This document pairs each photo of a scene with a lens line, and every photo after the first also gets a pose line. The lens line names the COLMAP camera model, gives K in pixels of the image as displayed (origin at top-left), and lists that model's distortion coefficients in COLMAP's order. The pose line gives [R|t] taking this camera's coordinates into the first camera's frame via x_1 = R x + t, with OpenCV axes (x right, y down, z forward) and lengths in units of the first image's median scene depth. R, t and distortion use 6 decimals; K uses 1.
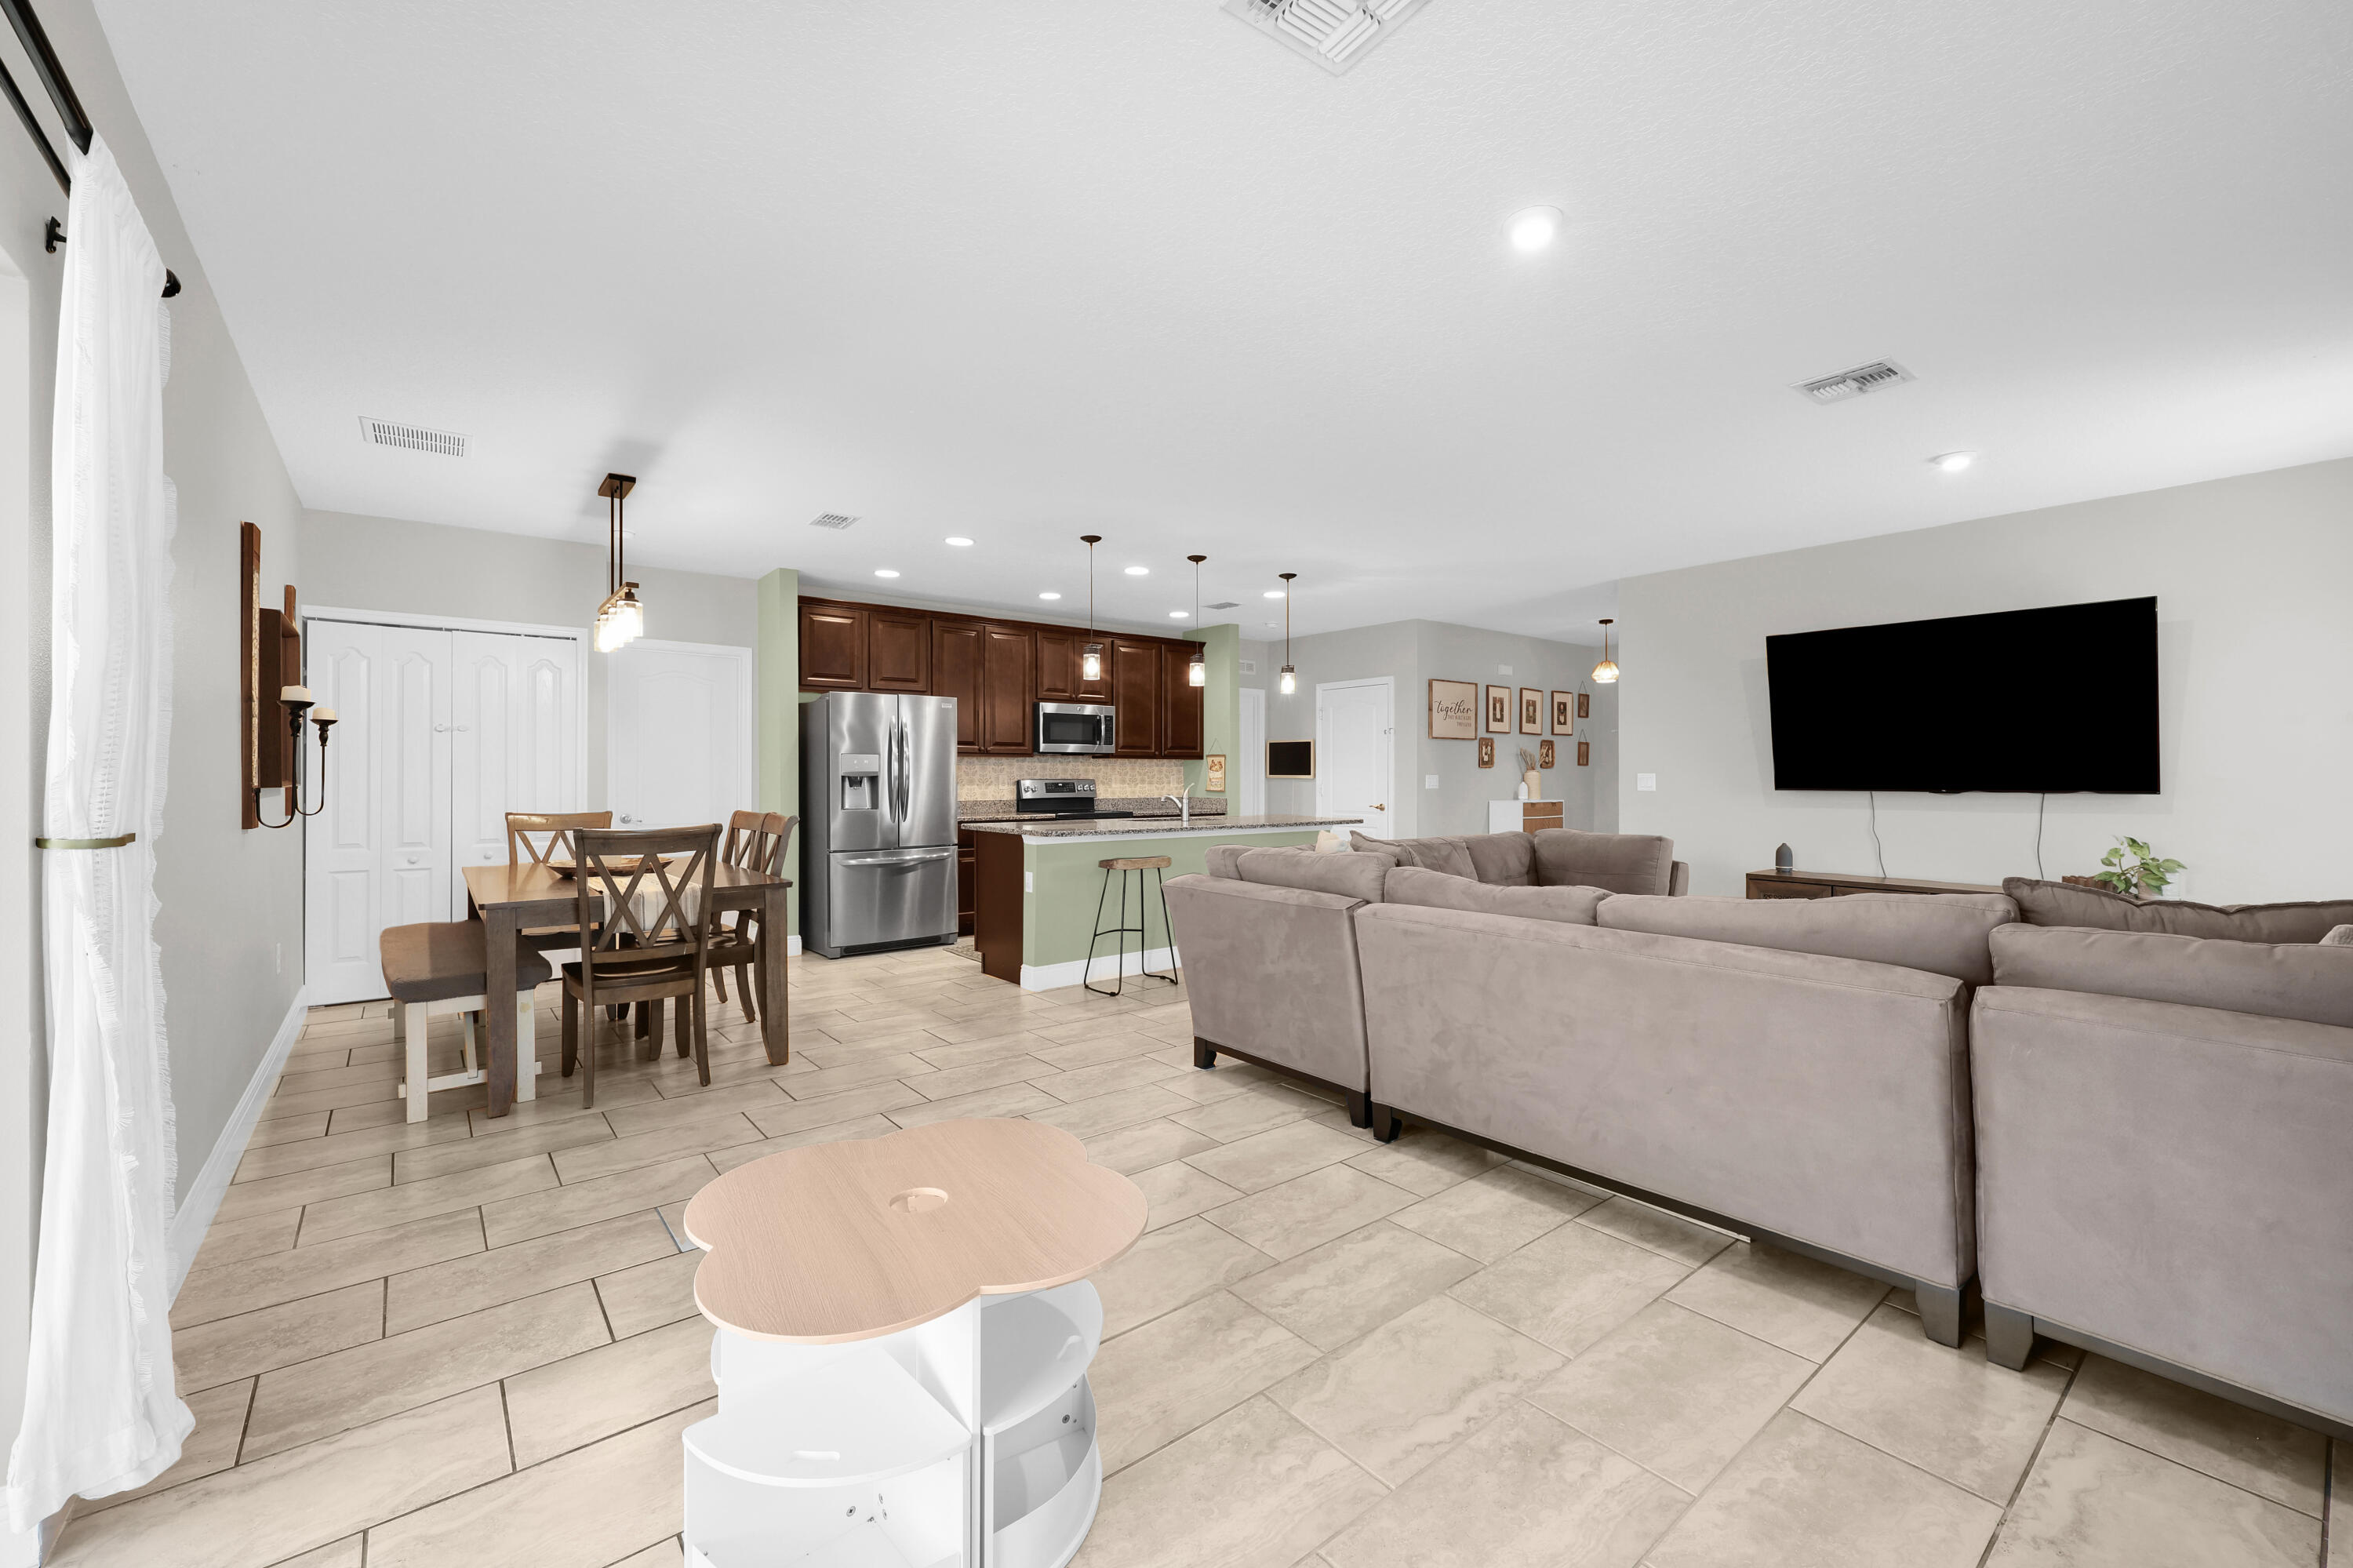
lens RADIAL K [[962.6, 0, 1182.4], [0, 962.6, 779.8], [0, 0, 1]] dist [0.001830, -0.000098]
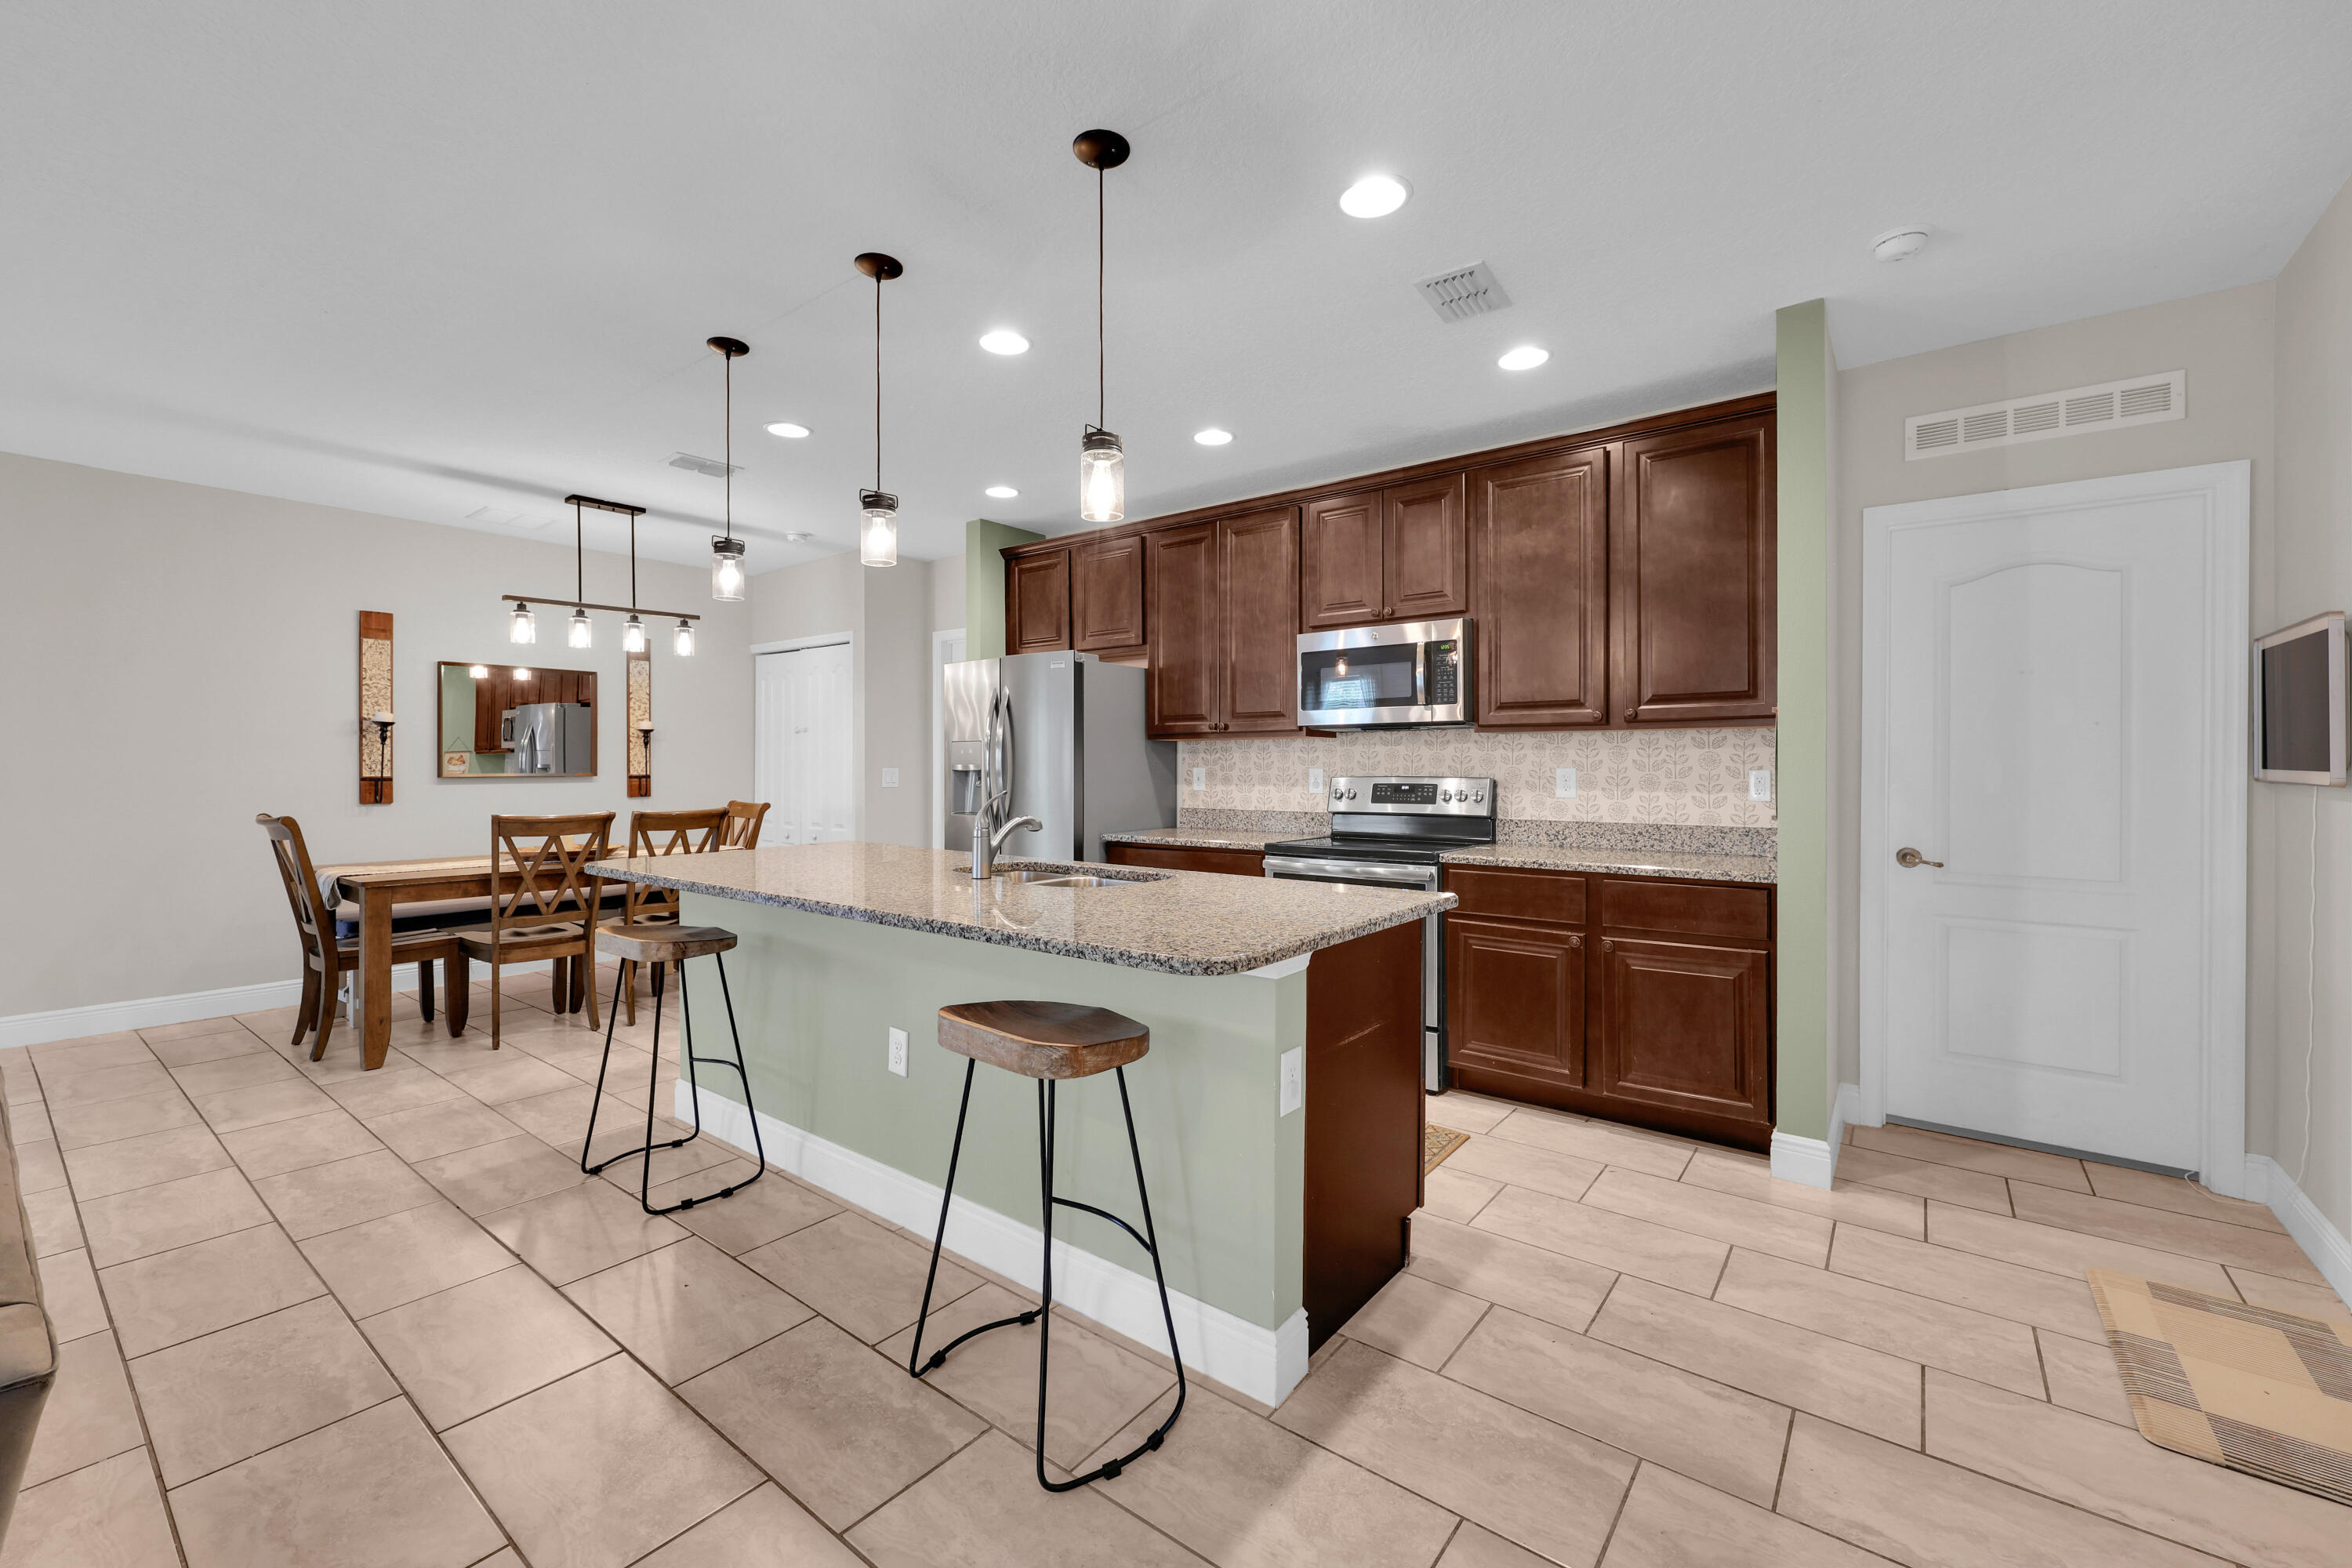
lens RADIAL K [[962.2, 0, 1182.1], [0, 962.2, 769.7], [0, 0, 1]] dist [0.001830, -0.000098]
pose [[0.226790, 0.003599, -0.973937, 0.522853], [-0.003481, 0.999990, 0.002885, -0.008274], [0.973937, 0.002736, 0.226800, 1.168652]]
